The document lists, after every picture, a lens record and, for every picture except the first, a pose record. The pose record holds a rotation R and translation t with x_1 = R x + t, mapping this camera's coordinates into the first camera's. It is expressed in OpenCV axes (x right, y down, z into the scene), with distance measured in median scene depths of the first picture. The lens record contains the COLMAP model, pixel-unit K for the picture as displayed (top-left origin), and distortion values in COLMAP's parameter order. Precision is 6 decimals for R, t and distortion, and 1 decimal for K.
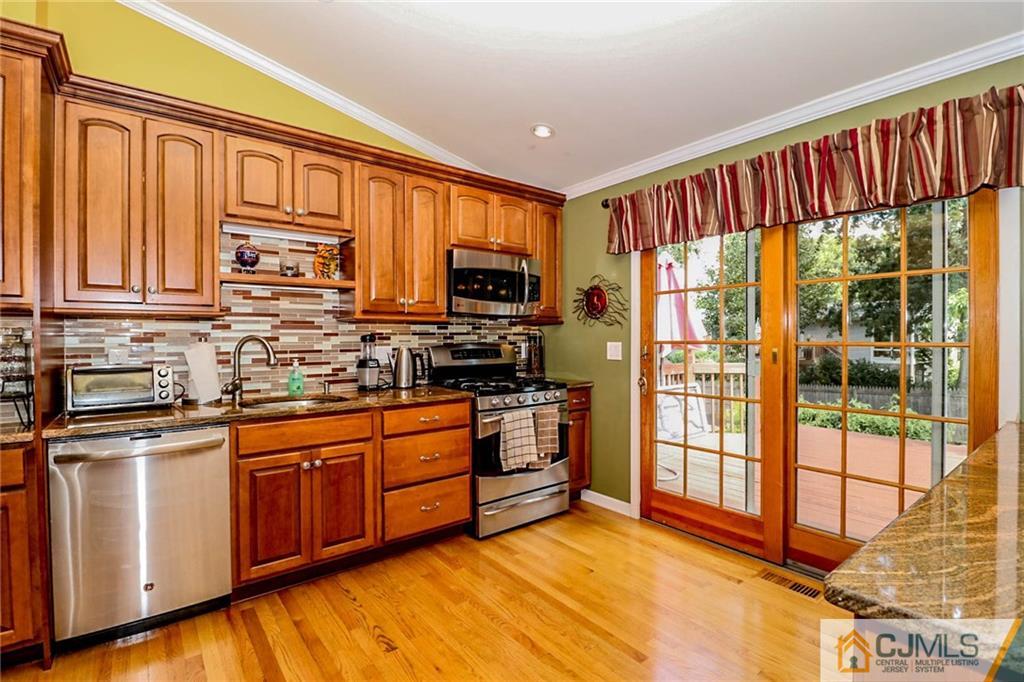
lens RADIAL K [[486.7, 0, 489.6], [0, 486.7, 338.9], [0, 0, 1]] dist [-0.012712, -0.006272]
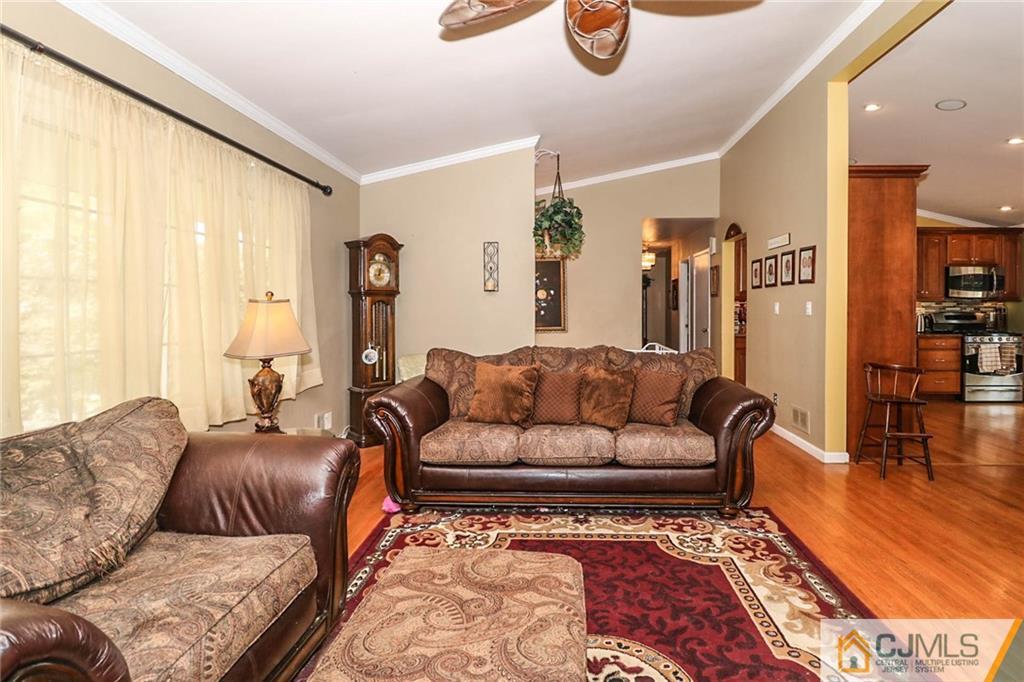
lens RADIAL K [[486.7, 0, 542.7], [0, 486.7, 310.5], [0, 0, 1]] dist [-0.012712, -0.006272]
pose [[0.783306, 0.009304, -0.621566, -0.158988], [-0.009320, 0.999951, 0.003223, 0.014763], [0.621566, 0.003269, 0.783355, -1.720689]]
